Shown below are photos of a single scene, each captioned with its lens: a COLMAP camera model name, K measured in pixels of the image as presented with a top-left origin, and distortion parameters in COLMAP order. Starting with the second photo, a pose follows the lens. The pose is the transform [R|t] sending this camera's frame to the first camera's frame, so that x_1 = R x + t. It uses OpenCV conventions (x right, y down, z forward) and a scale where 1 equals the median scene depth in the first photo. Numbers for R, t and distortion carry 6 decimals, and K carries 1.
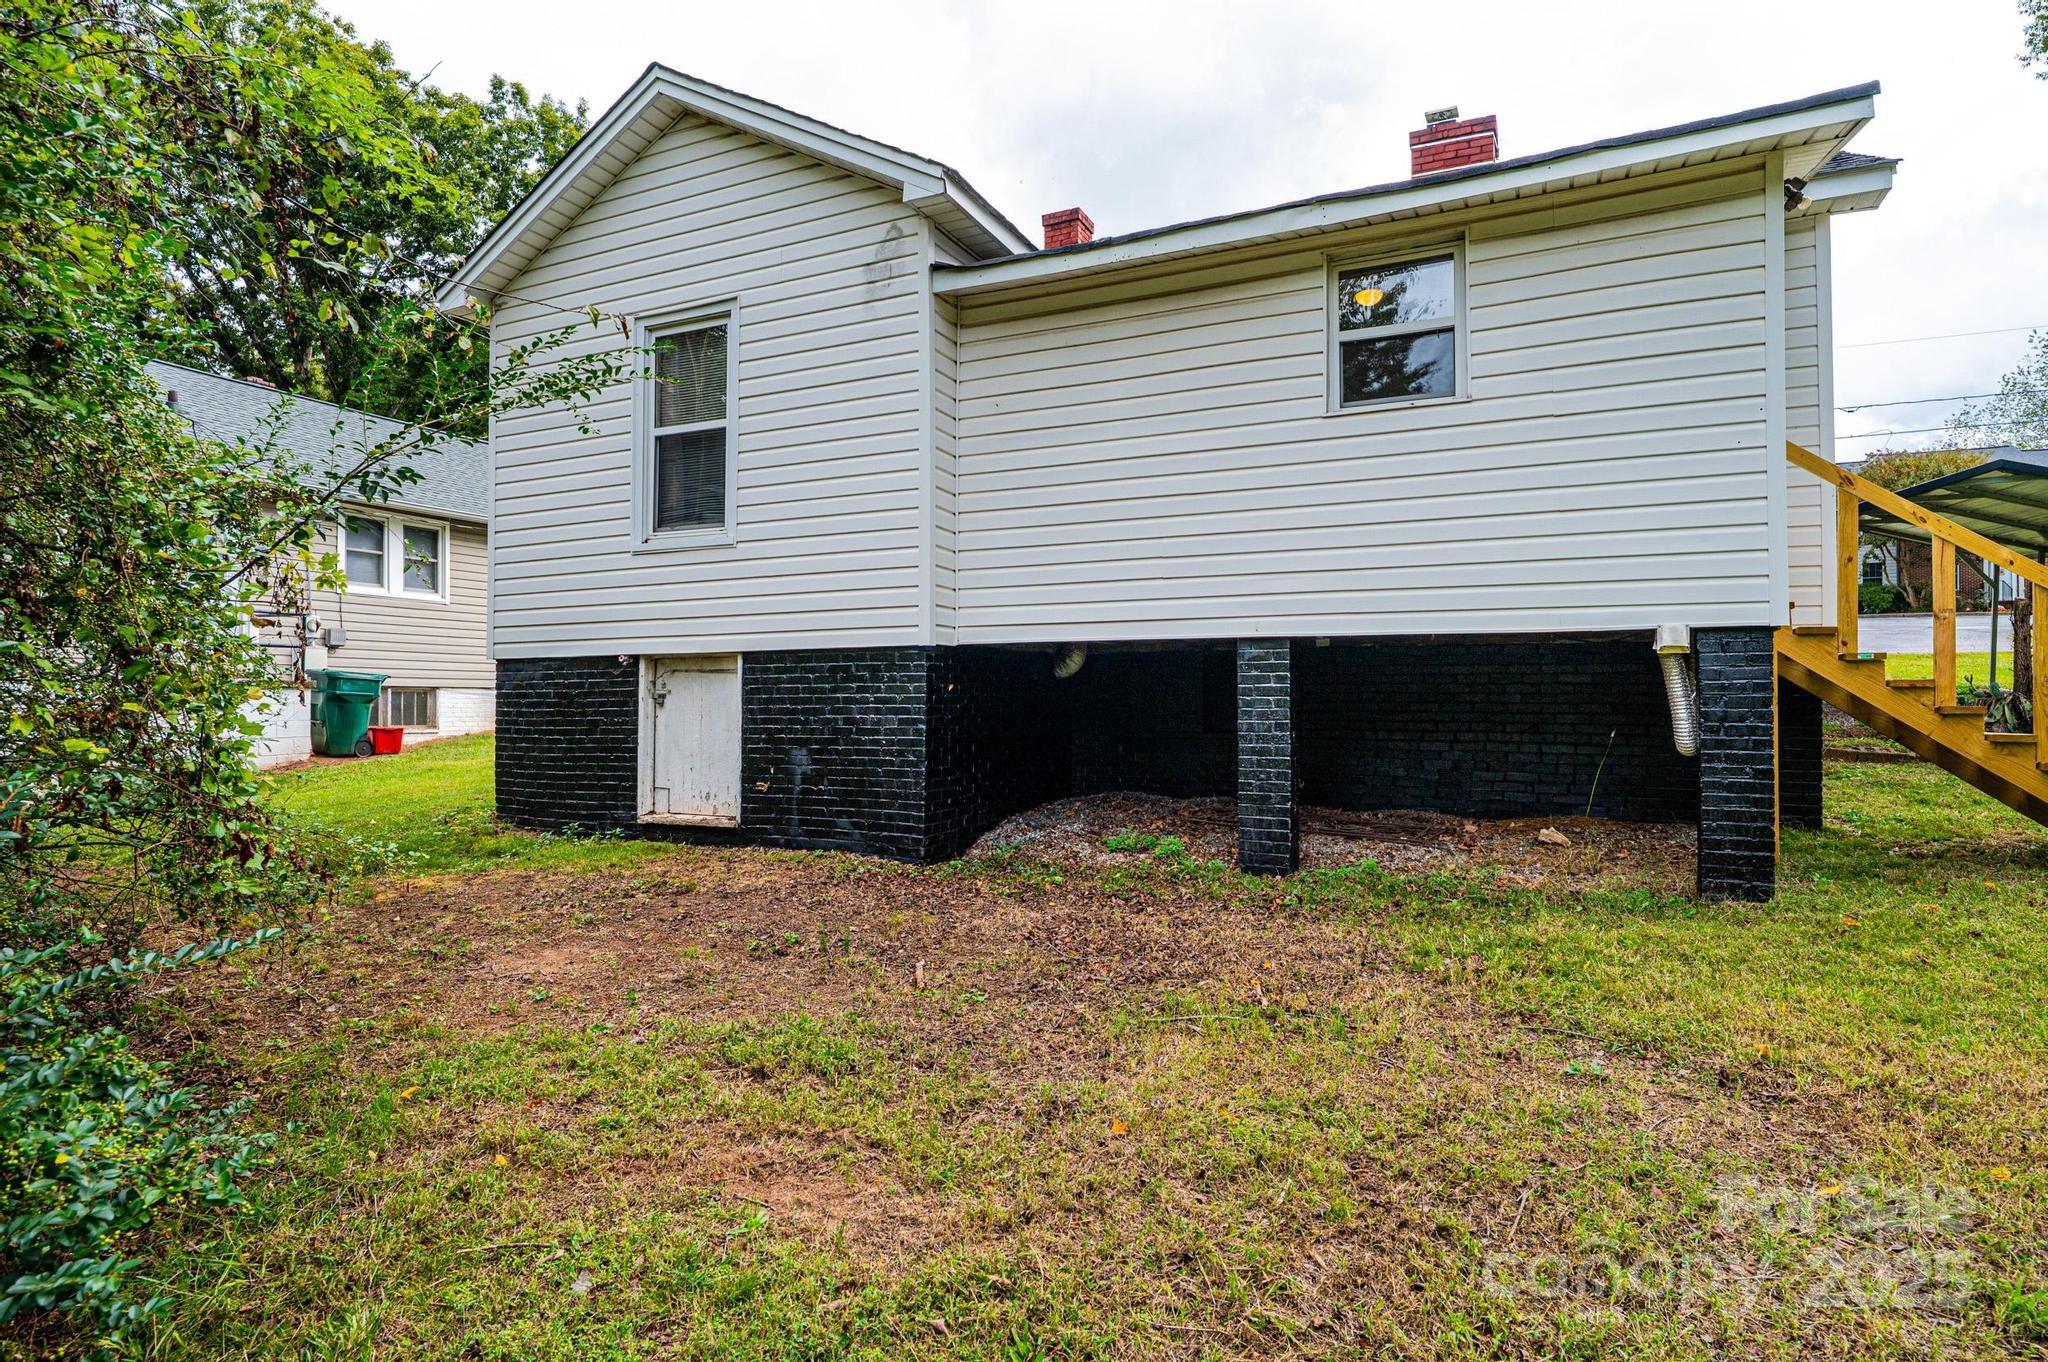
lens RADIAL K [[1090.4, 0, 1025.4], [0, 1090.4, 684.9], [0, 0, 1]] dist [-0.006181, -0.000619]
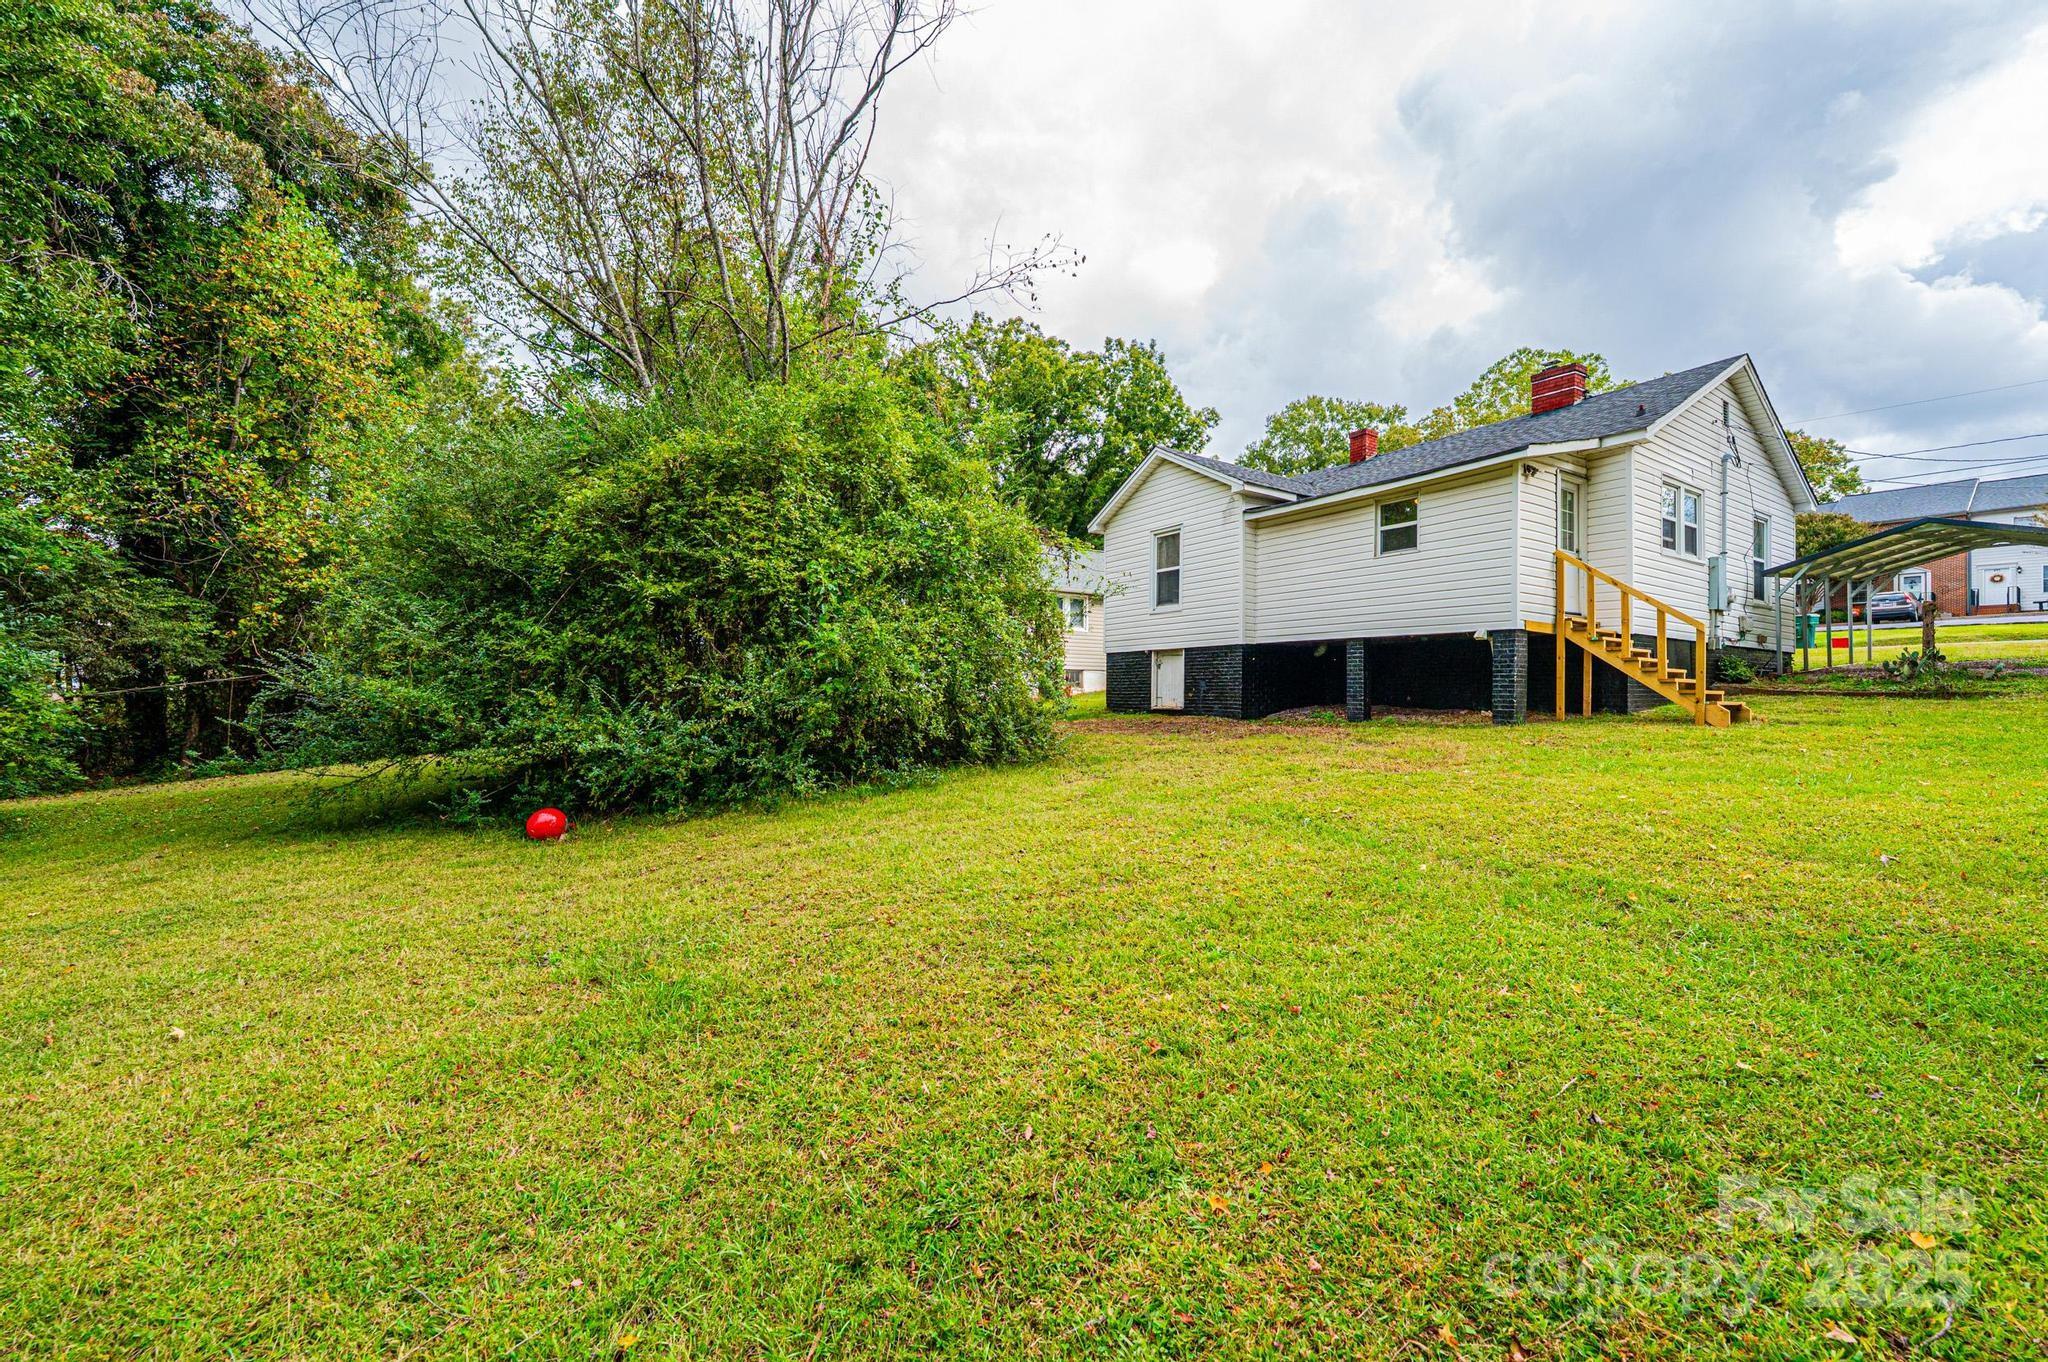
lens RADIAL K [[815.3, 0, 1023.2], [0, 815.3, 683.2], [0, 0, 1]] dist [0.002189, -0.000711]
pose [[0.847901, -0.000001, -0.530155, 0.496325], [0.001419, 0.999996, 0.002267, 0.053910], [0.530153, -0.002674, 0.847898, -0.997108]]
